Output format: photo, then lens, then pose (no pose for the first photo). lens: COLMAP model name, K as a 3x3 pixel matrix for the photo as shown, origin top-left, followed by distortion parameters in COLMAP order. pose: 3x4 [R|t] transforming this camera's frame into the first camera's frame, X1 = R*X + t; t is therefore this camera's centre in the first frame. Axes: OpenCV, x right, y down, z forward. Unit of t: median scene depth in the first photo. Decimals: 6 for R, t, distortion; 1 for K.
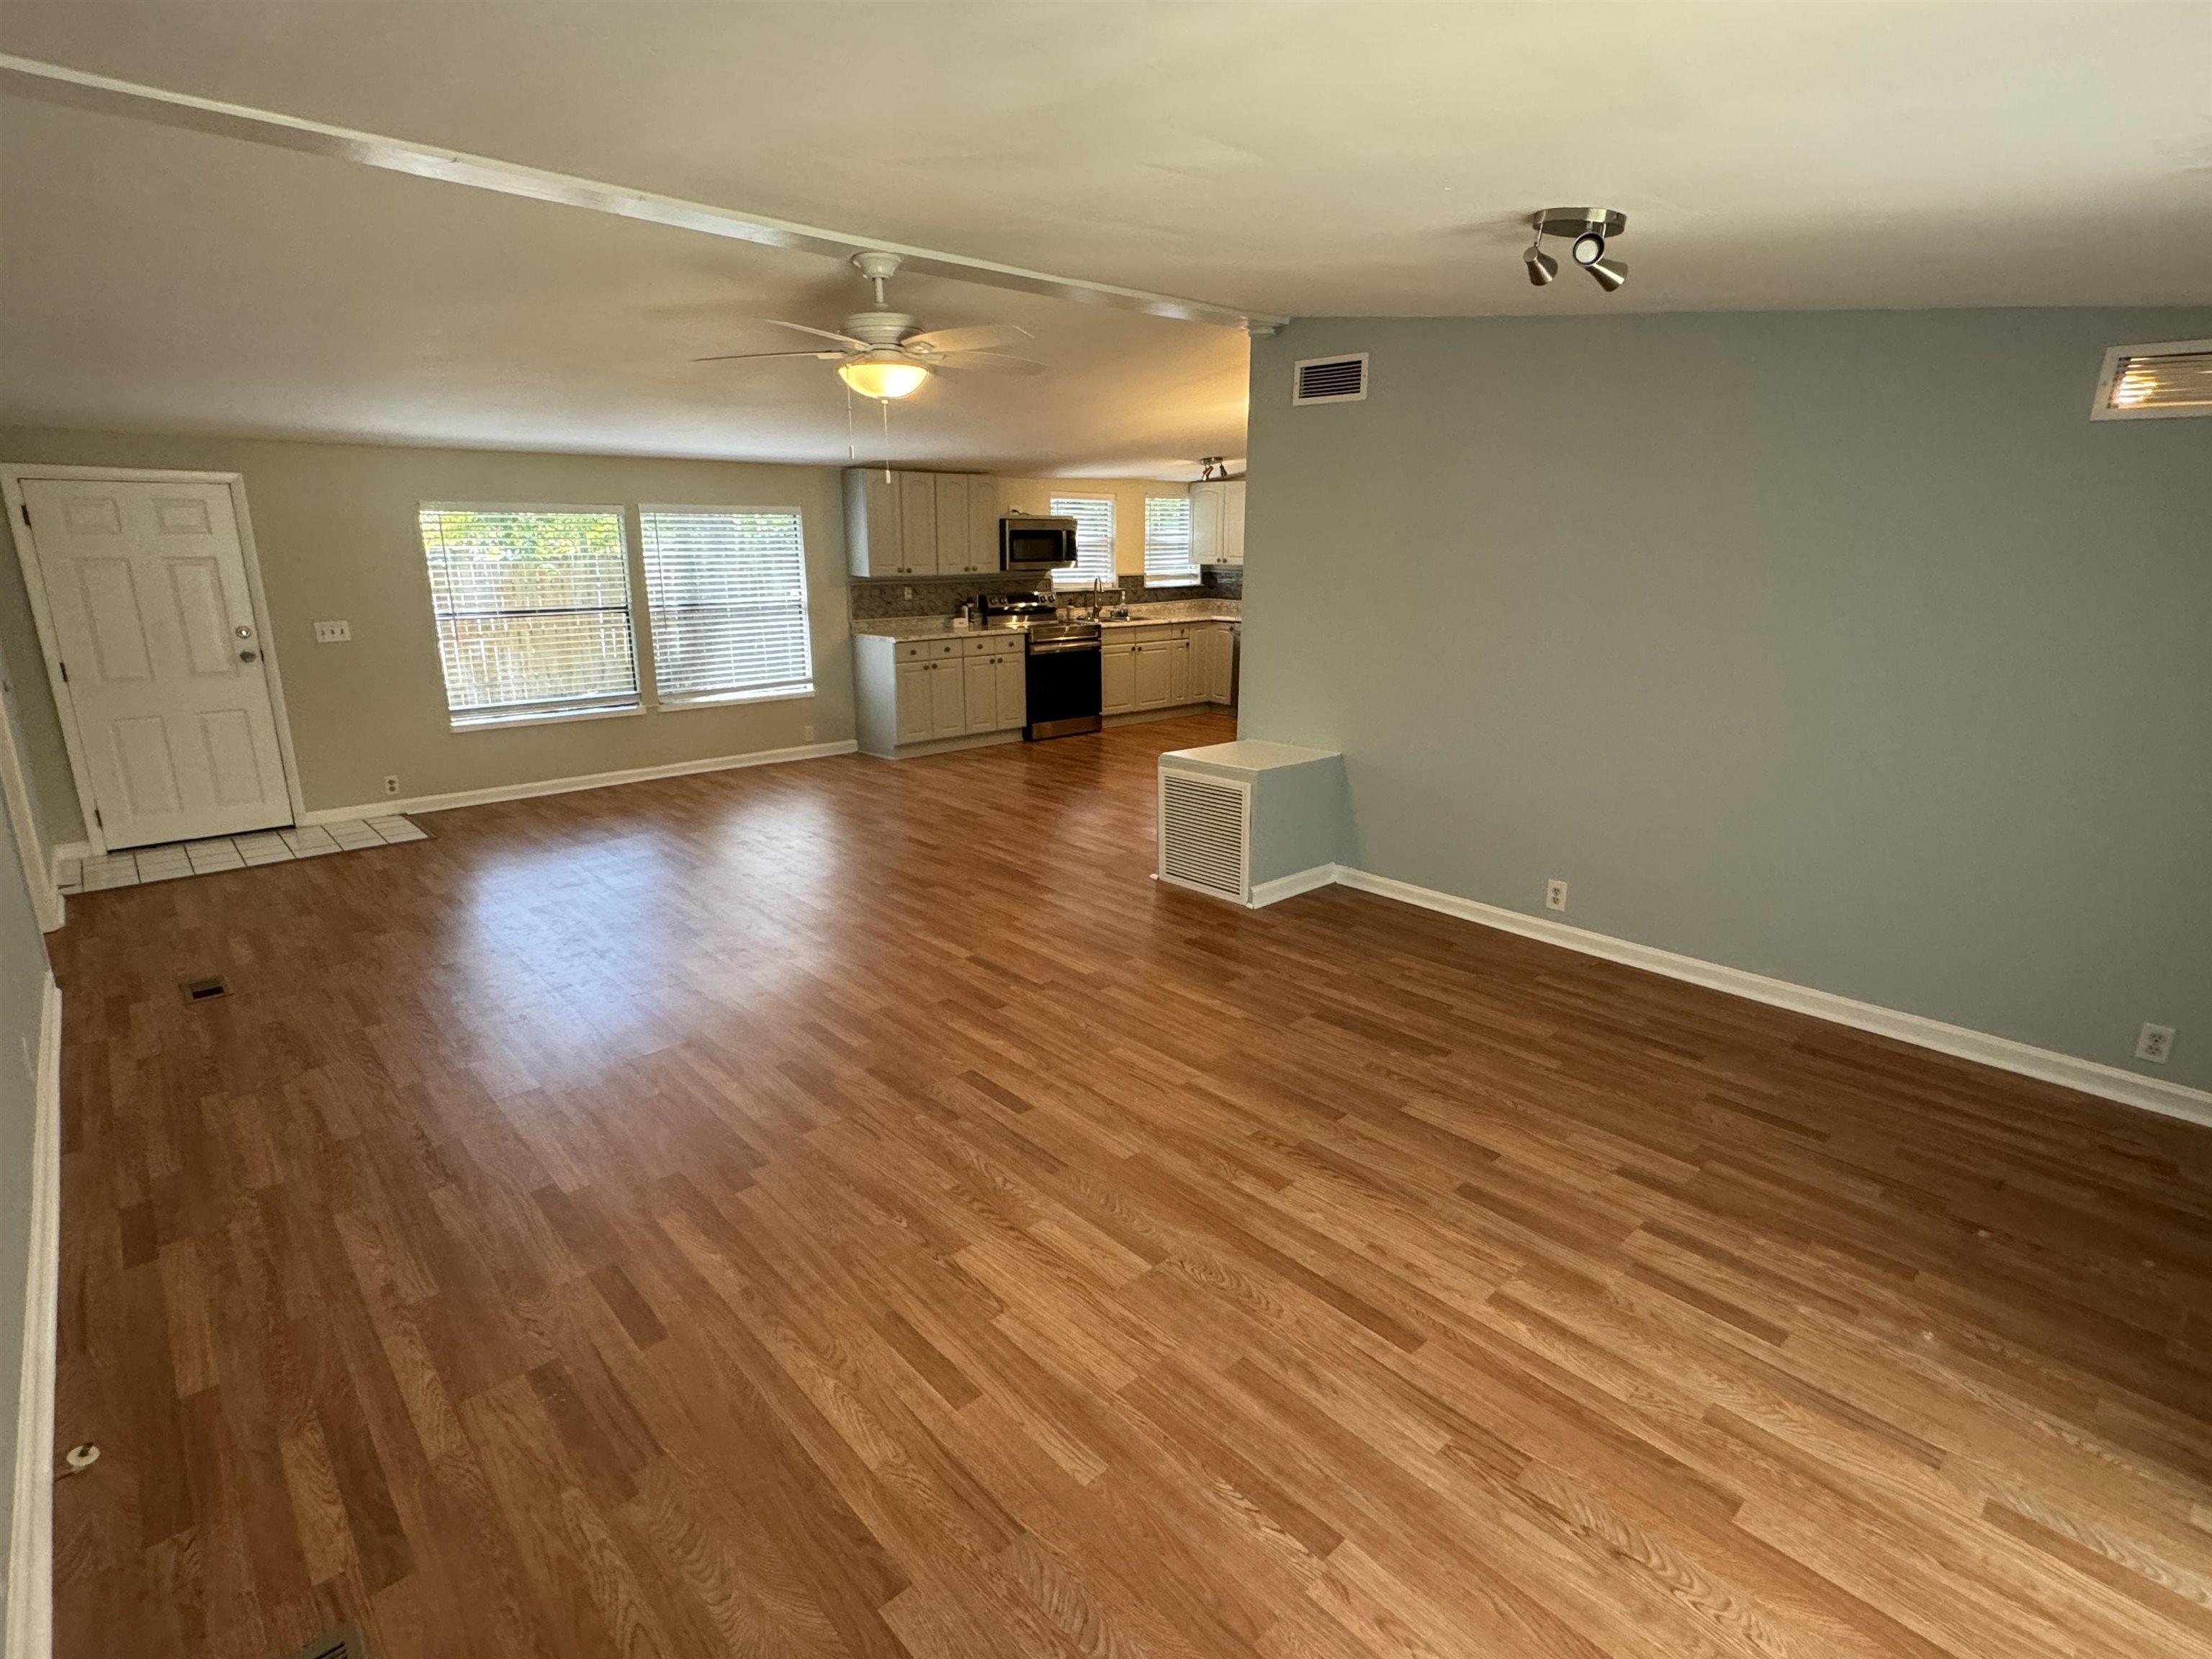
lens RADIAL K [[1098.2, 0, 1106.0], [0, 1098.2, 829.5], [0, 0, 1]] dist [0.001505, -0.000127]
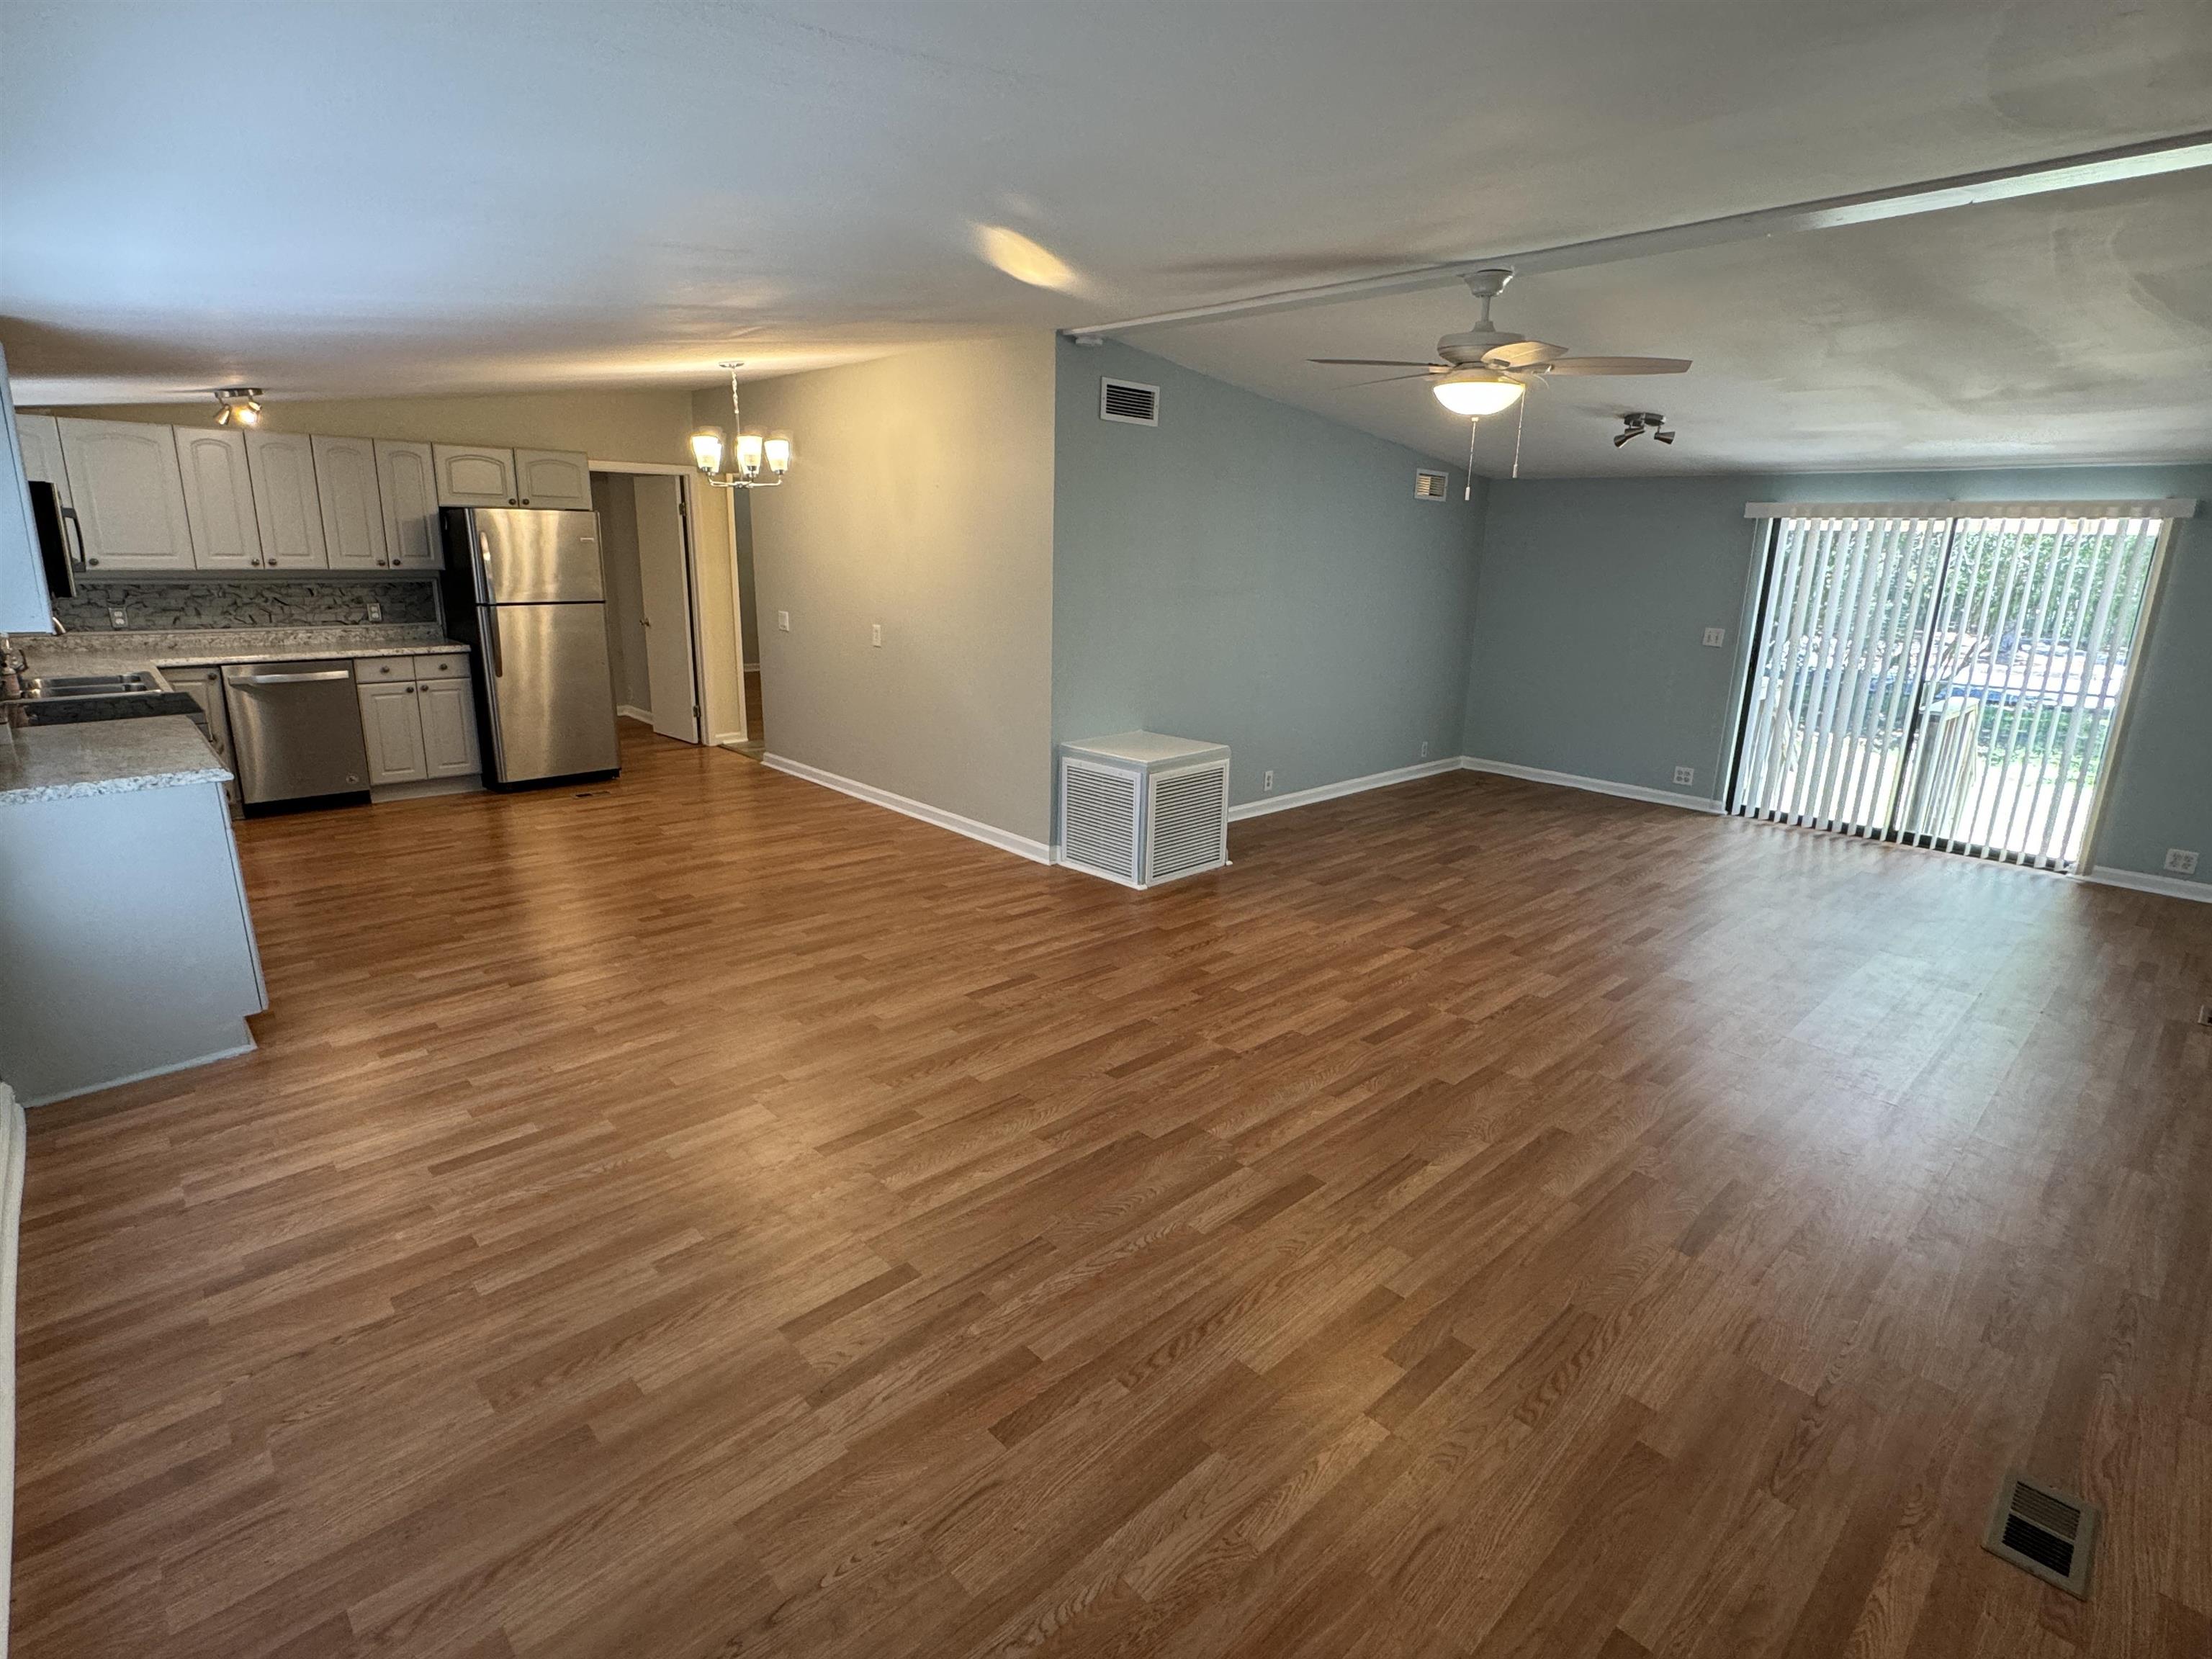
lens RADIAL K [[1098.2, 0, 1106.0], [0, 1098.2, 829.5], [0, 0, 1]] dist [0.001505, -0.000127]
pose [[-0.014901, -0.256982, 0.966301, -0.971819], [0.238028, 0.937715, 0.253050, -0.286643], [-0.971144, 0.233777, 0.047196, 1.059592]]
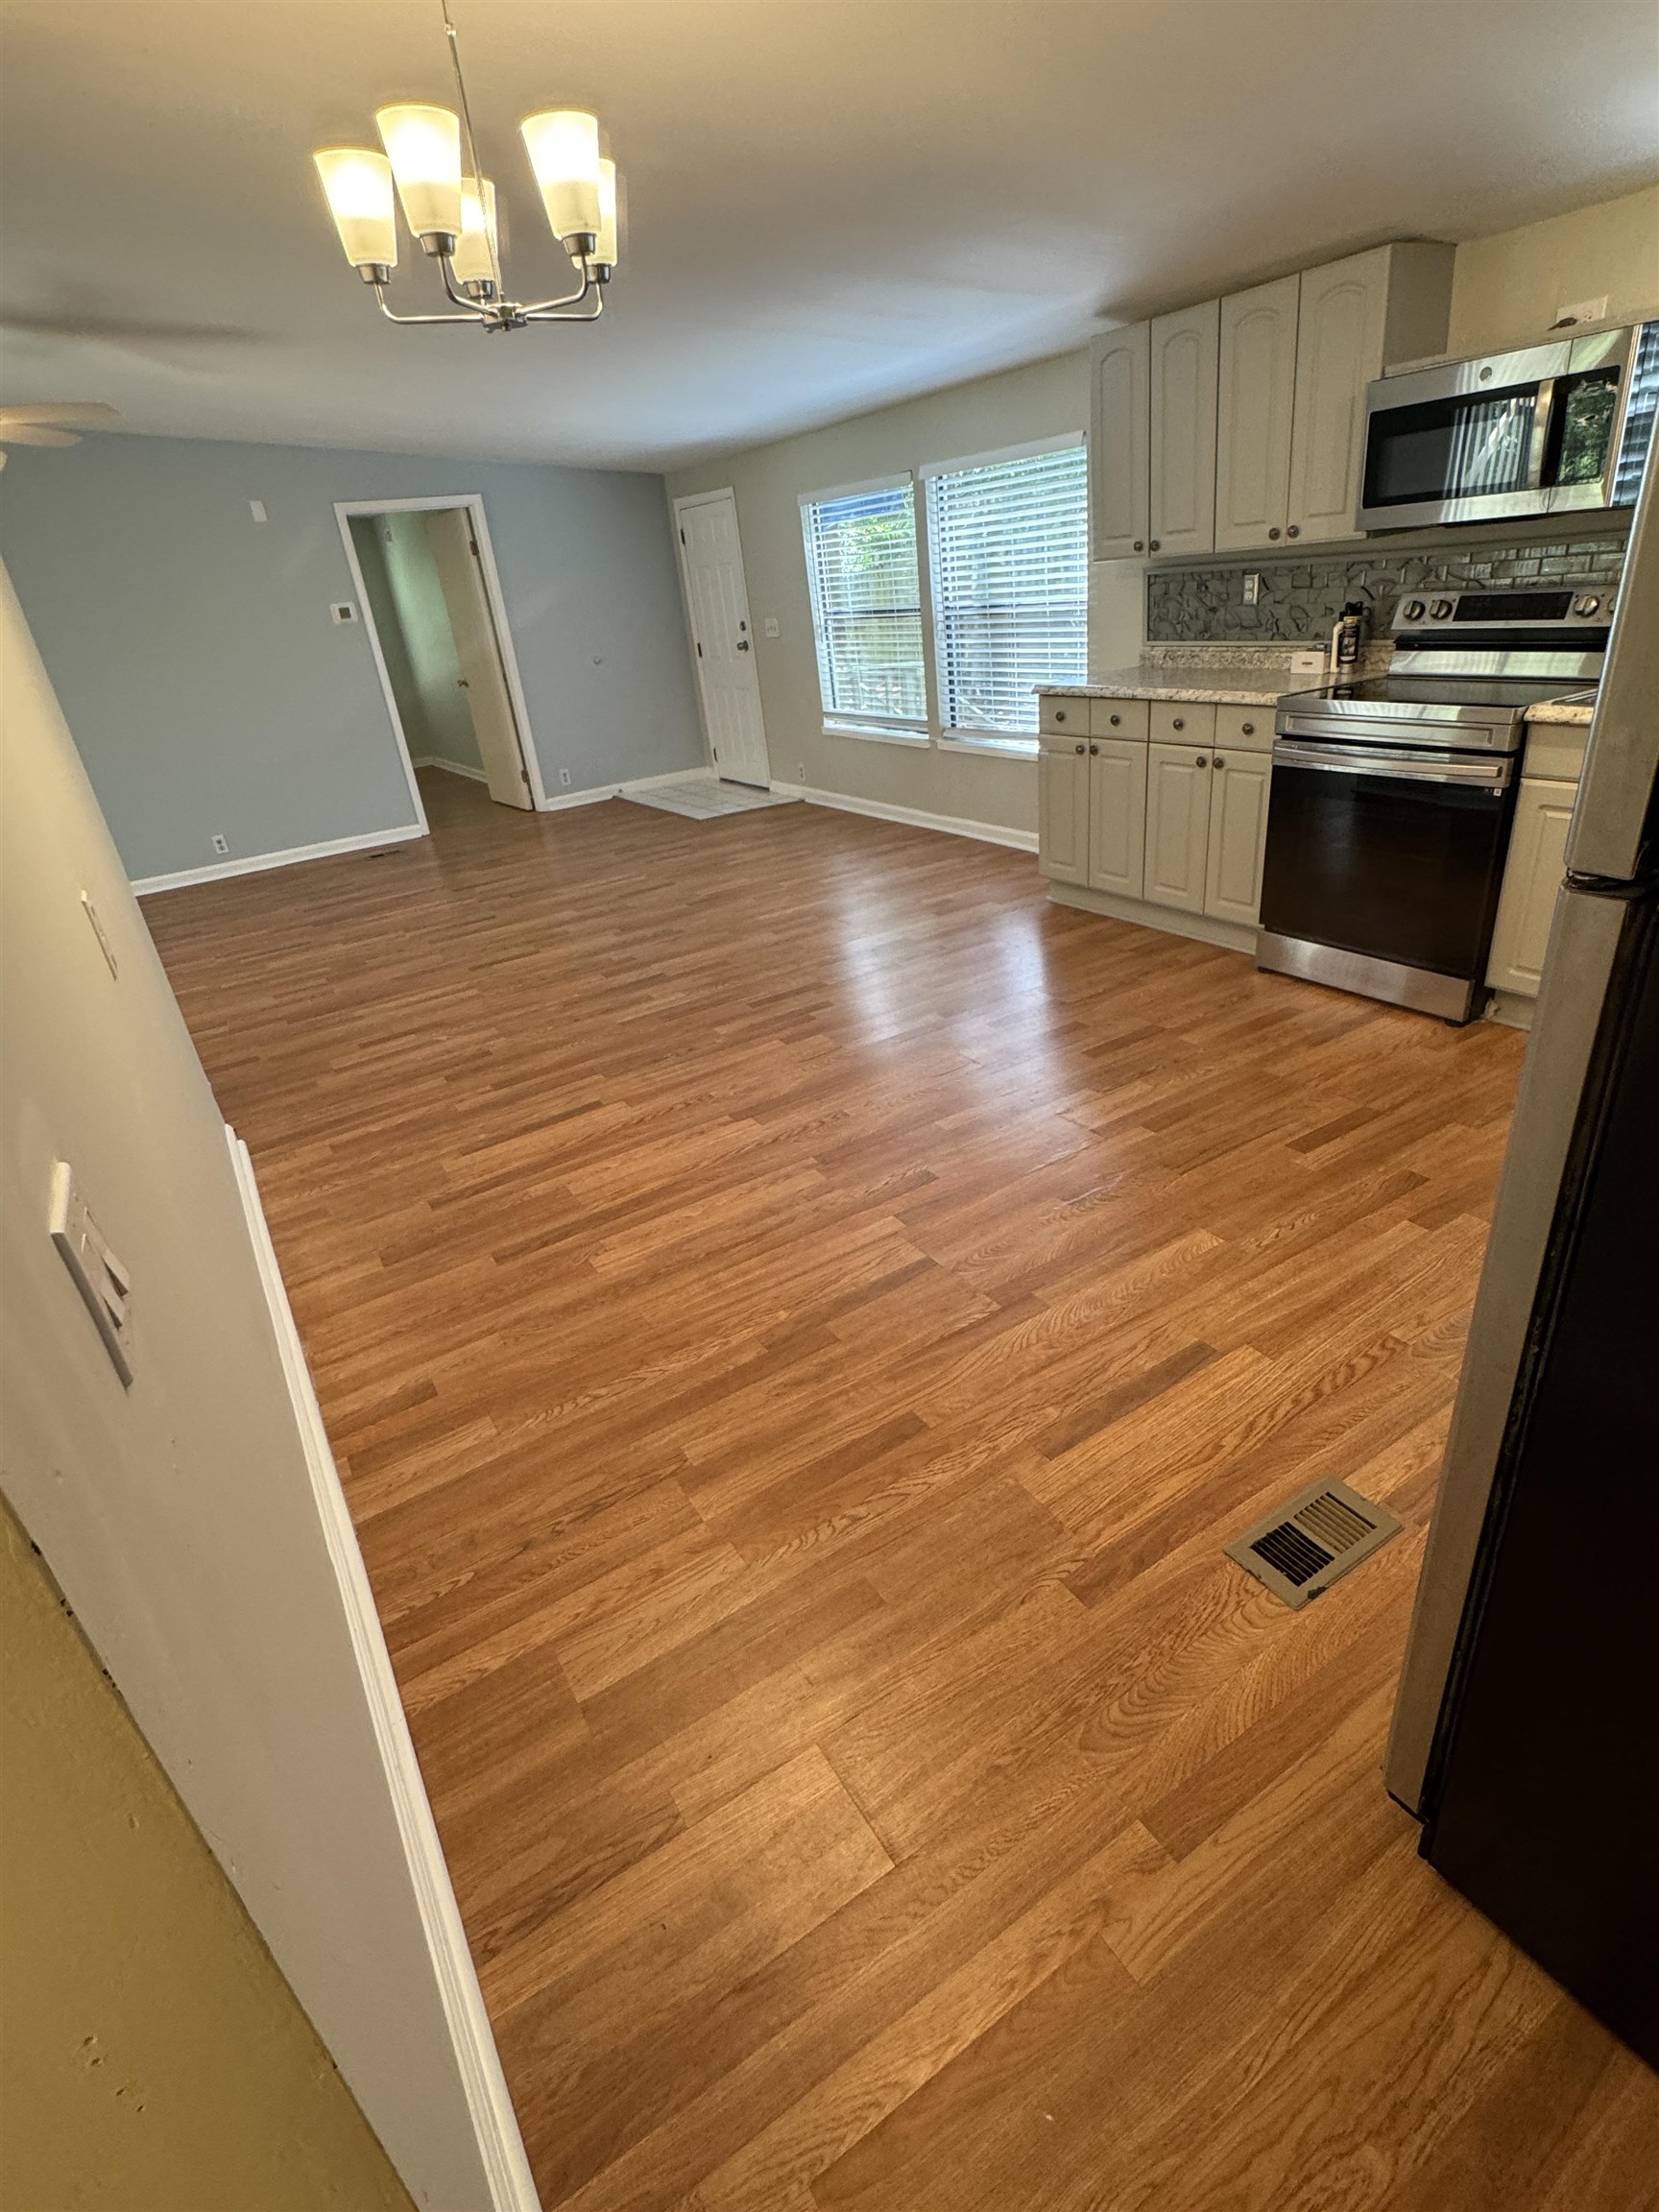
lens RADIAL K [[1098.2, 0, 829.5], [0, 1098.2, 1106.0], [0, 0, 1]] dist [0.001505, -0.000127]
pose [[-0.183093, 0.451033, -0.873525, 0.659062], [-0.155199, 0.864142, 0.478719, -0.386363], [0.970768, 0.223220, -0.088219, 1.598125]]
